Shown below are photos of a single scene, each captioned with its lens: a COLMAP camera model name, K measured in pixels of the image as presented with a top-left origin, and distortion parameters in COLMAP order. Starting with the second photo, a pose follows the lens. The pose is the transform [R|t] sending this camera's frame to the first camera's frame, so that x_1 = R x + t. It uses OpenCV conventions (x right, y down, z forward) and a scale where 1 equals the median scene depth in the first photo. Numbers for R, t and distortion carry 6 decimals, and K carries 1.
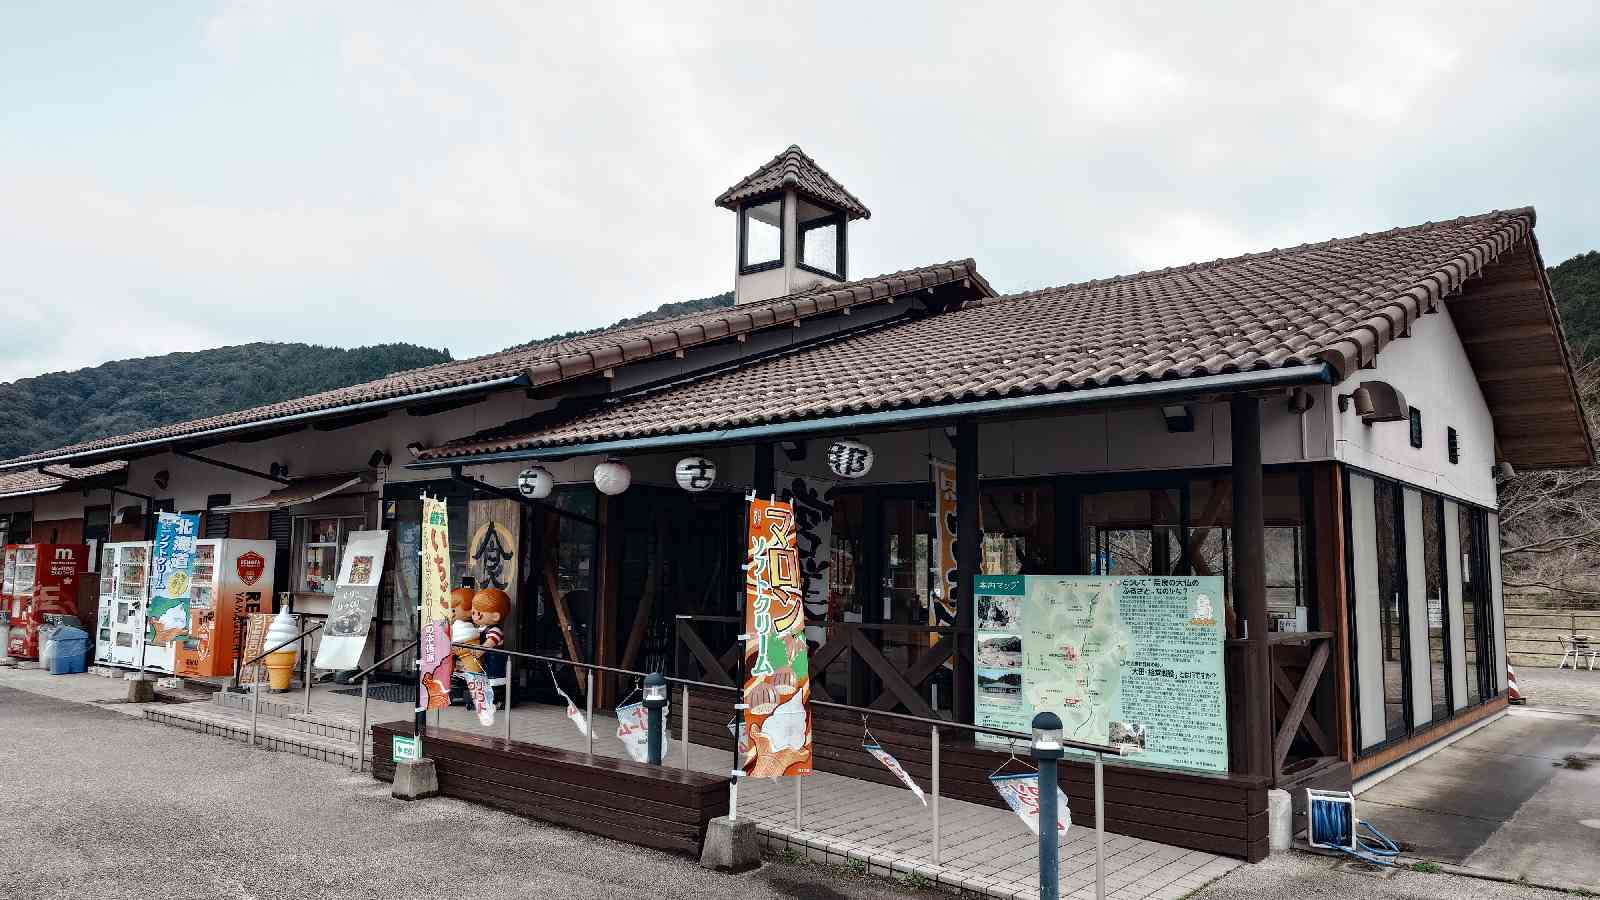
lens RADIAL K [[1153.1, 0, 800.0], [0, 1153.1, 450.0], [0, 0, 1]] dist [0.000022, -0.000757]
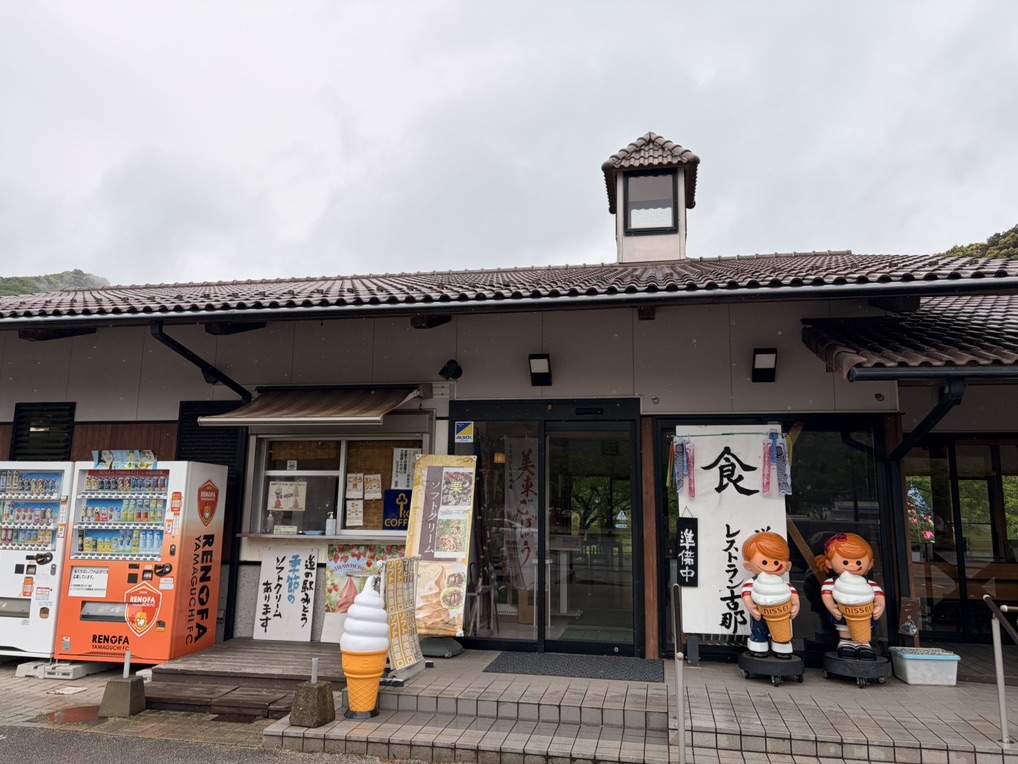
lens RADIAL K [[767.1, 0, 509.0], [0, 767.1, 382.0], [0, 0, 1]] dist [0.003979, -0.000895]
pose [[0.871765, 0.078657, 0.483570, -0.564018], [-0.054585, 0.996476, -0.063681, 0.046724], [-0.486875, 0.029119, 0.872986, 0.479300]]
